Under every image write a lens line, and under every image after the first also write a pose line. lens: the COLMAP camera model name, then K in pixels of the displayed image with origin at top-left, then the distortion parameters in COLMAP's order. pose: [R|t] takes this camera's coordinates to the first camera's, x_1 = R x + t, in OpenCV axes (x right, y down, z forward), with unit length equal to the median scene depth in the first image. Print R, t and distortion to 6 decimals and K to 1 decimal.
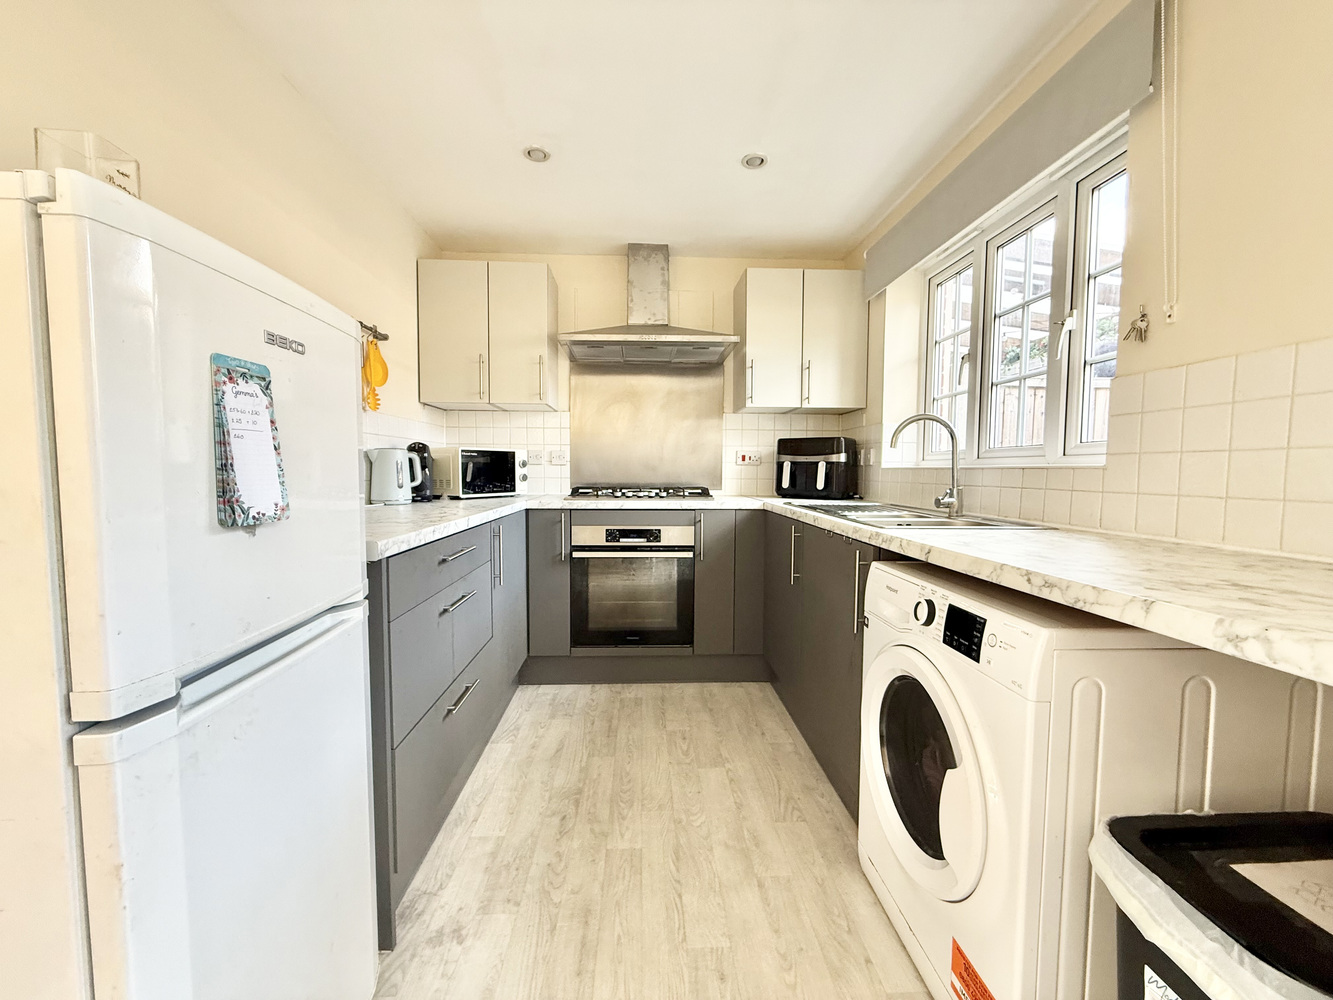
lens RADIAL K [[530.7, 0, 662.2], [0, 530.7, 498.5], [0, 0, 1]] dist [0.000798, -0.000302]
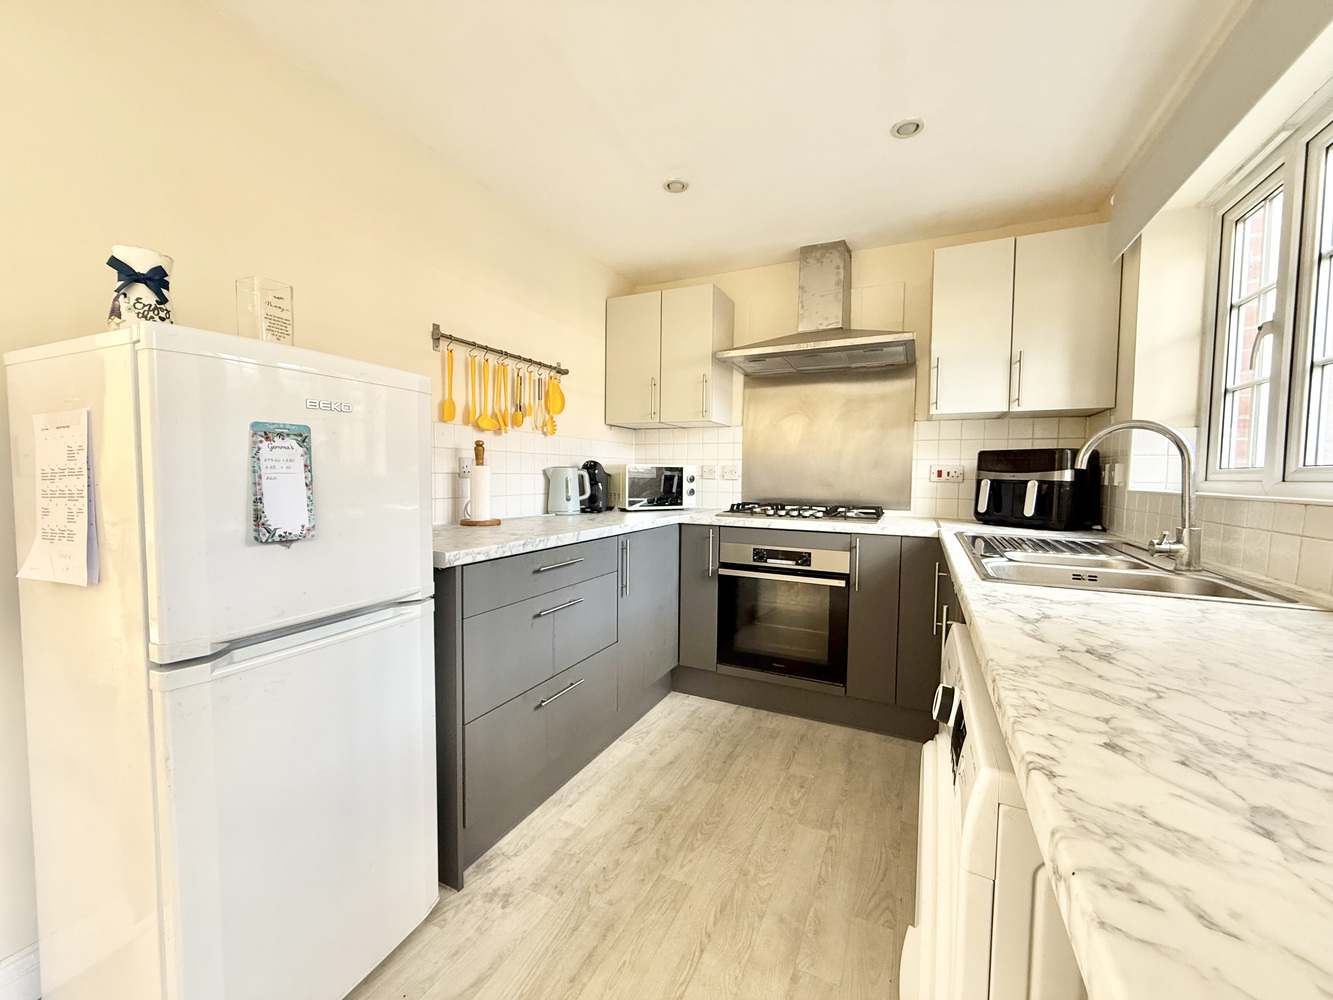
lens RADIAL K [[530.7, 0, 661.5], [0, 530.7, 498.9], [0, 0, 1]] dist [0.000798, -0.000302]
pose [[0.879198, 0.027847, -0.475641, 0.234136], [-0.033223, 0.999444, -0.002896, -0.027275], [0.475296, 0.018348, 0.879635, 0.073739]]
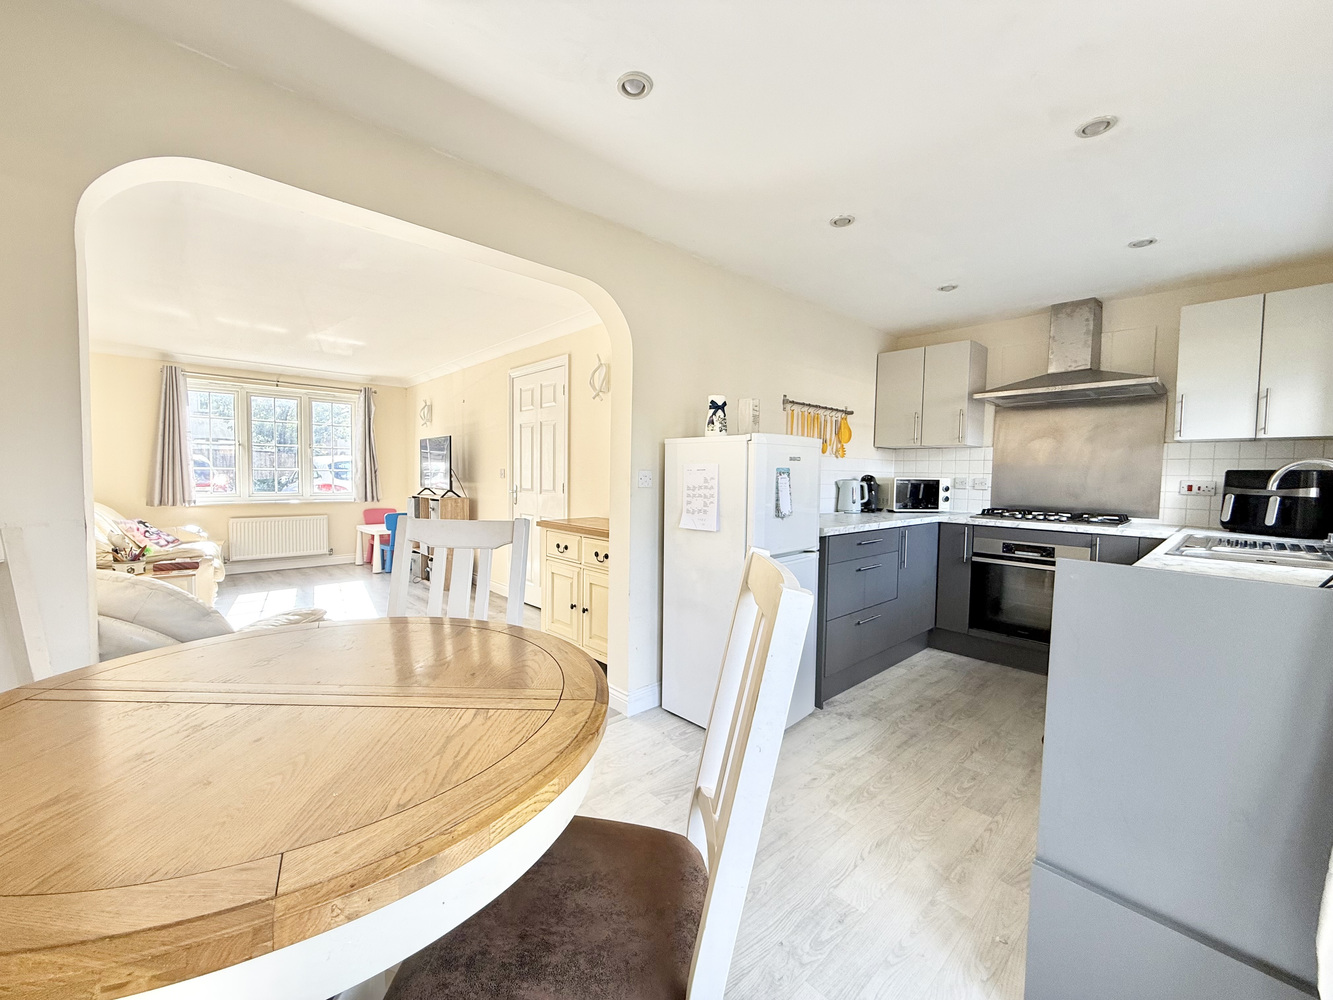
lens RADIAL K [[530.7, 0, 662.3], [0, 530.7, 500.0], [0, 0, 1]] dist [0.000798, -0.000302]
pose [[0.639816, 0.044207, -0.767255, 0.397288], [-0.055258, 0.998407, 0.011445, -0.016275], [0.766539, 0.035074, 0.641239, -0.528046]]
